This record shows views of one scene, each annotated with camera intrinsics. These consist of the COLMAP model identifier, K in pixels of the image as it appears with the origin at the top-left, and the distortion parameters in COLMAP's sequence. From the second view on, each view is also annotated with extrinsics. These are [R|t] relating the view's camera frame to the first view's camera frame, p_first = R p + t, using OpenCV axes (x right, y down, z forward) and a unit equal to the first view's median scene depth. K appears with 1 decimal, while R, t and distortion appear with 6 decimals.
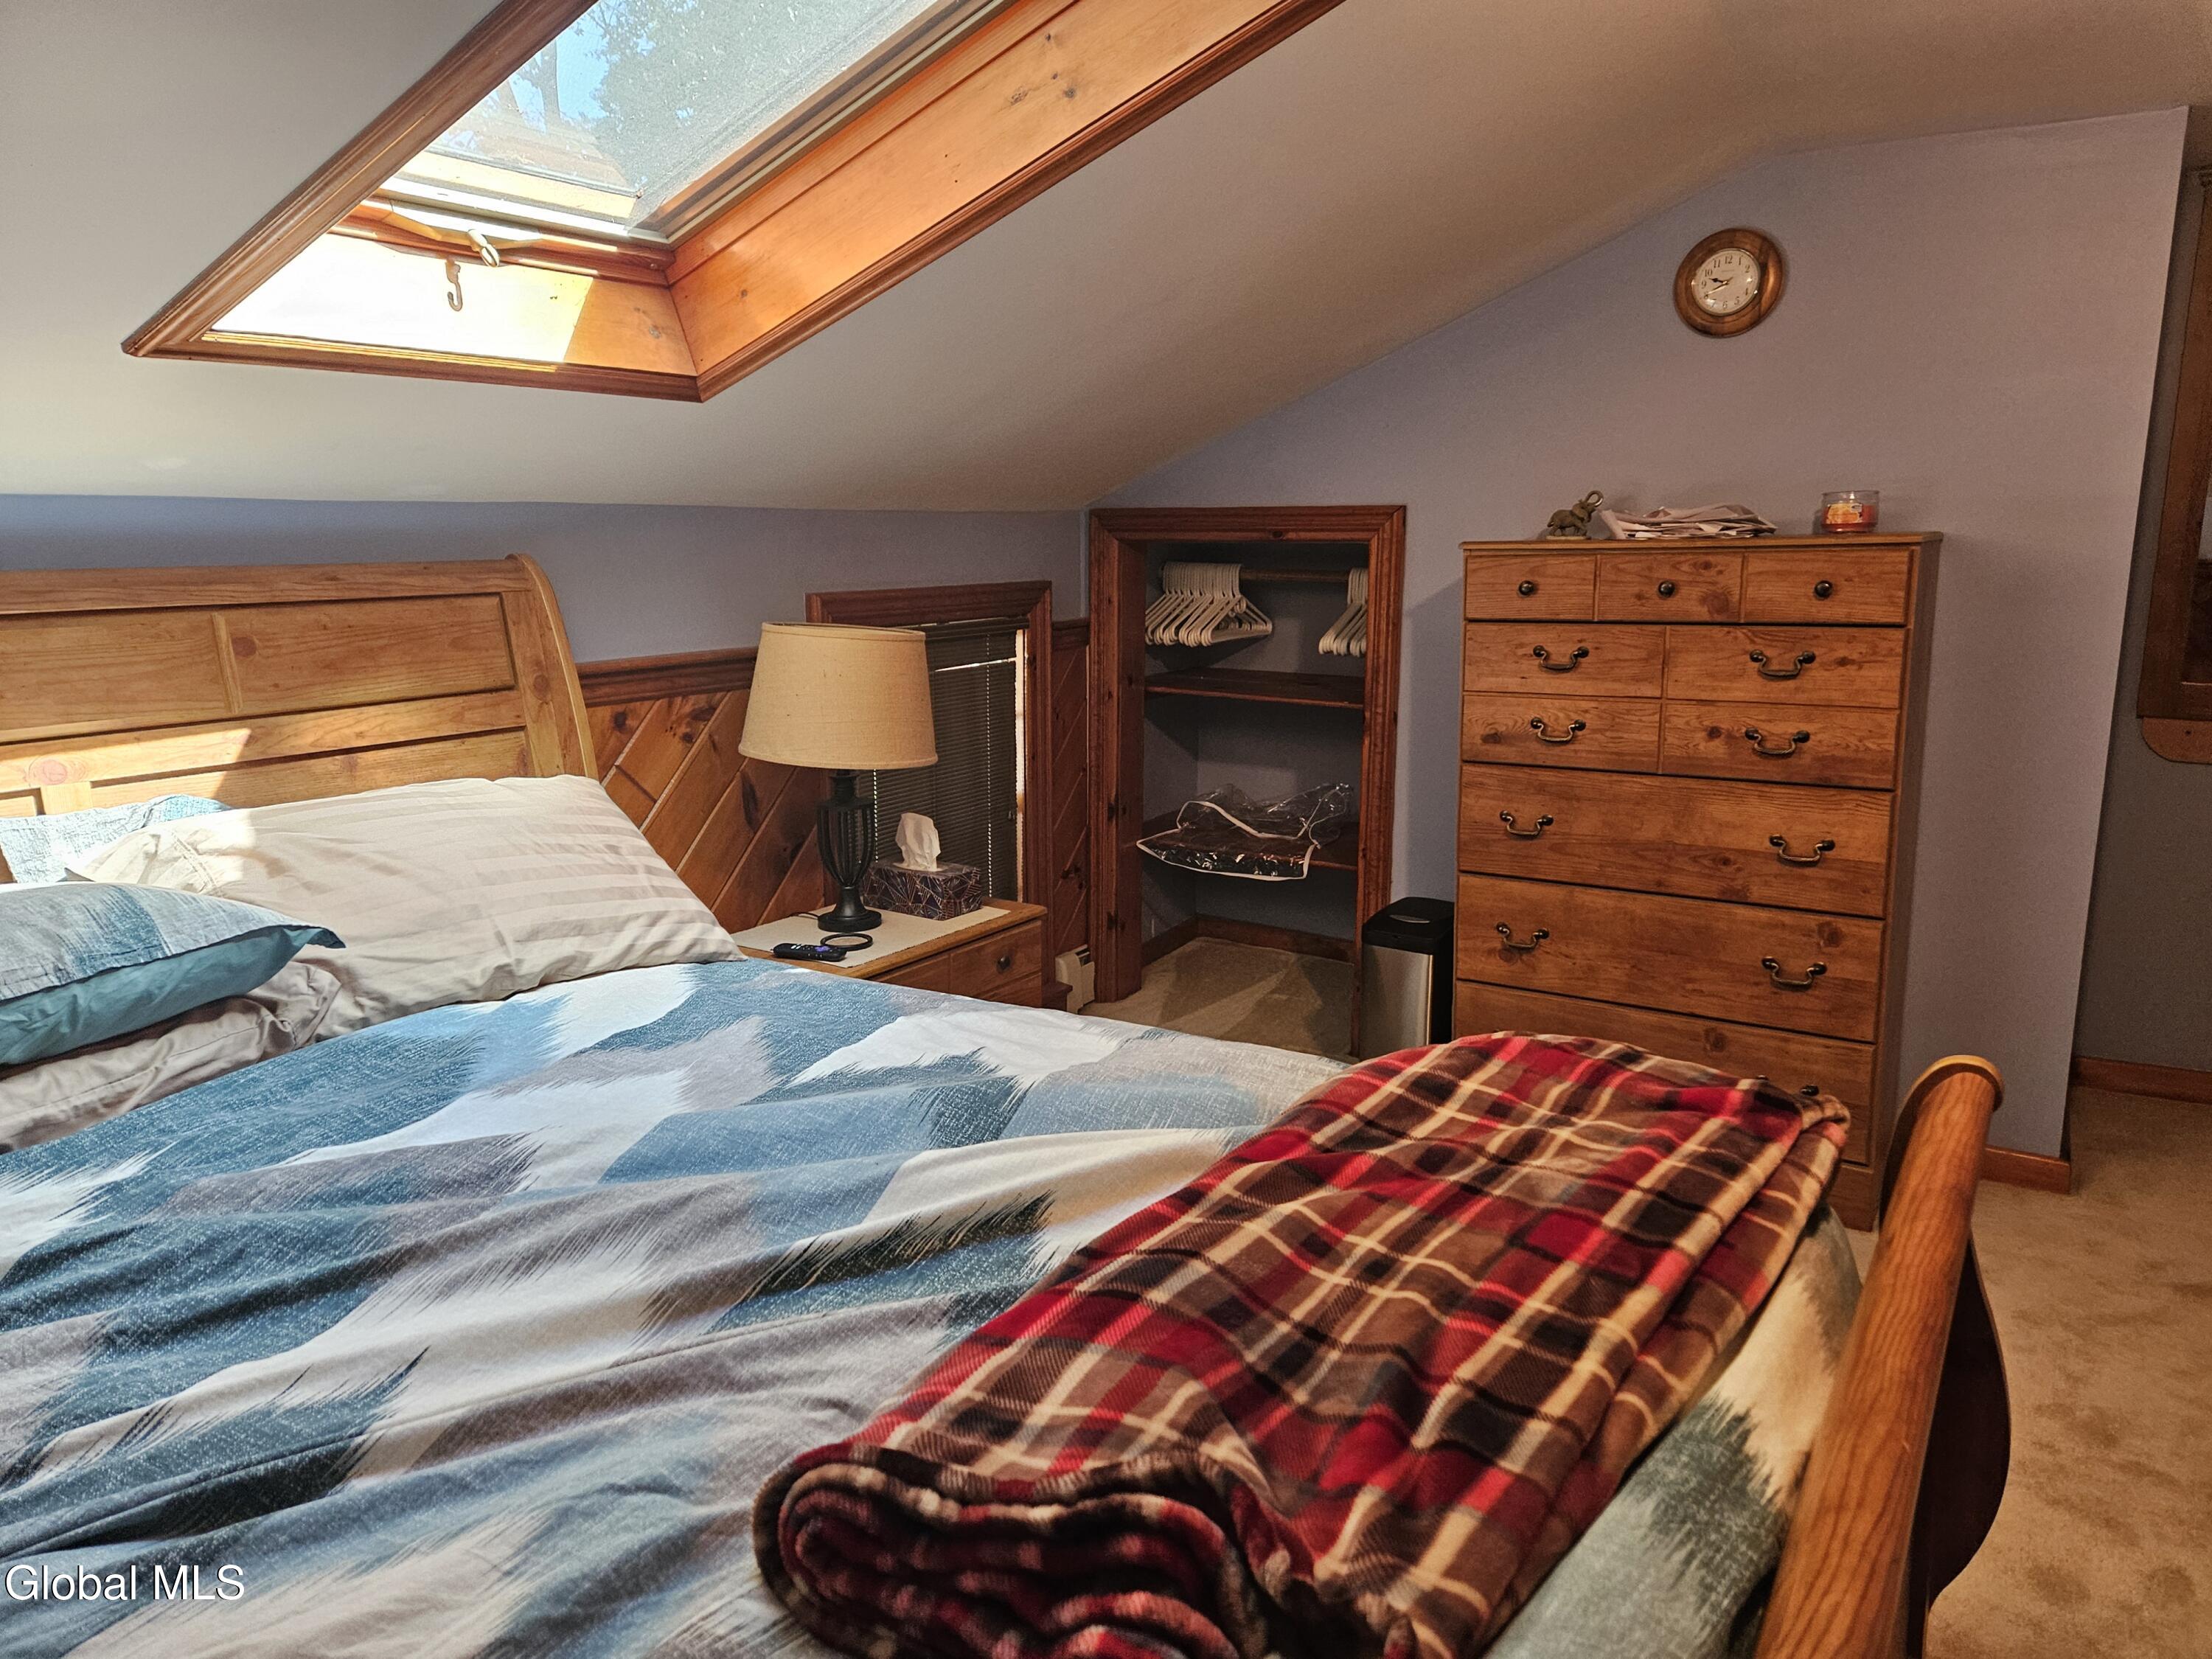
lens RADIAL K [[1475.3, 0, 1100.7], [0, 1475.3, 801.2], [0, 0, 1]] dist [0.071733, -0.058557]
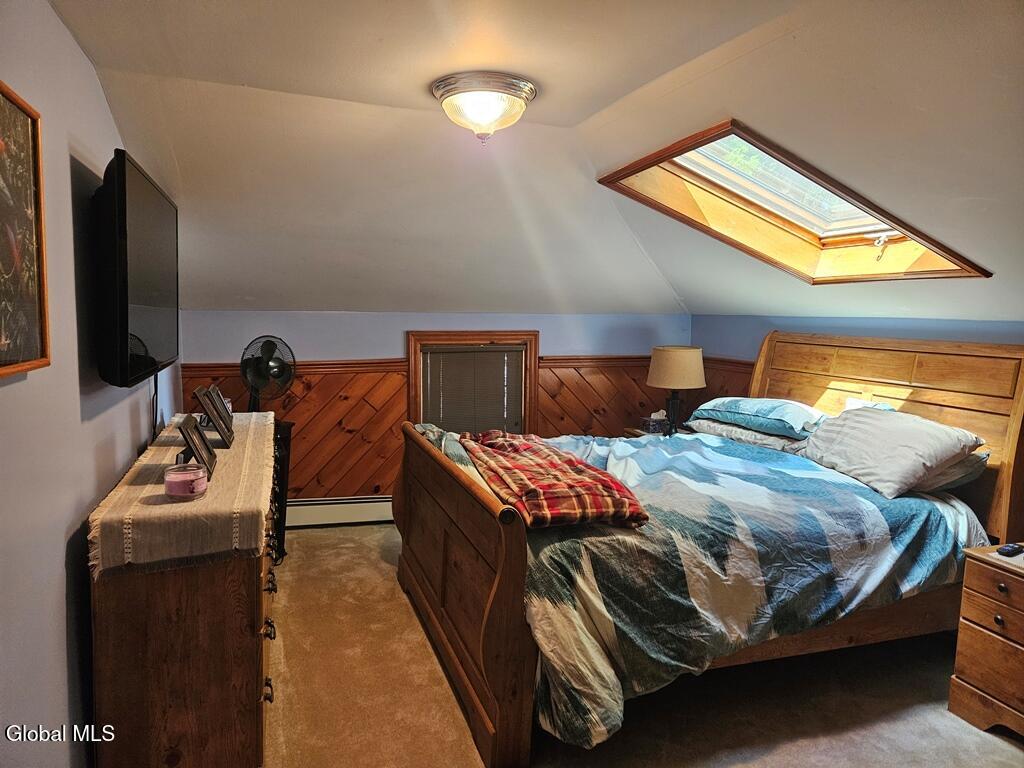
lens RADIAL K [[683.0, 0, 509.5], [0, 683.0, 370.9], [0, 0, 1]] dist [0.071733, -0.058557]
pose [[-0.614540, 0.066942, -0.786040, 1.115487], [-0.163898, 0.963818, 0.210221, -0.257204], [0.771672, 0.258020, -0.581333, 1.192053]]
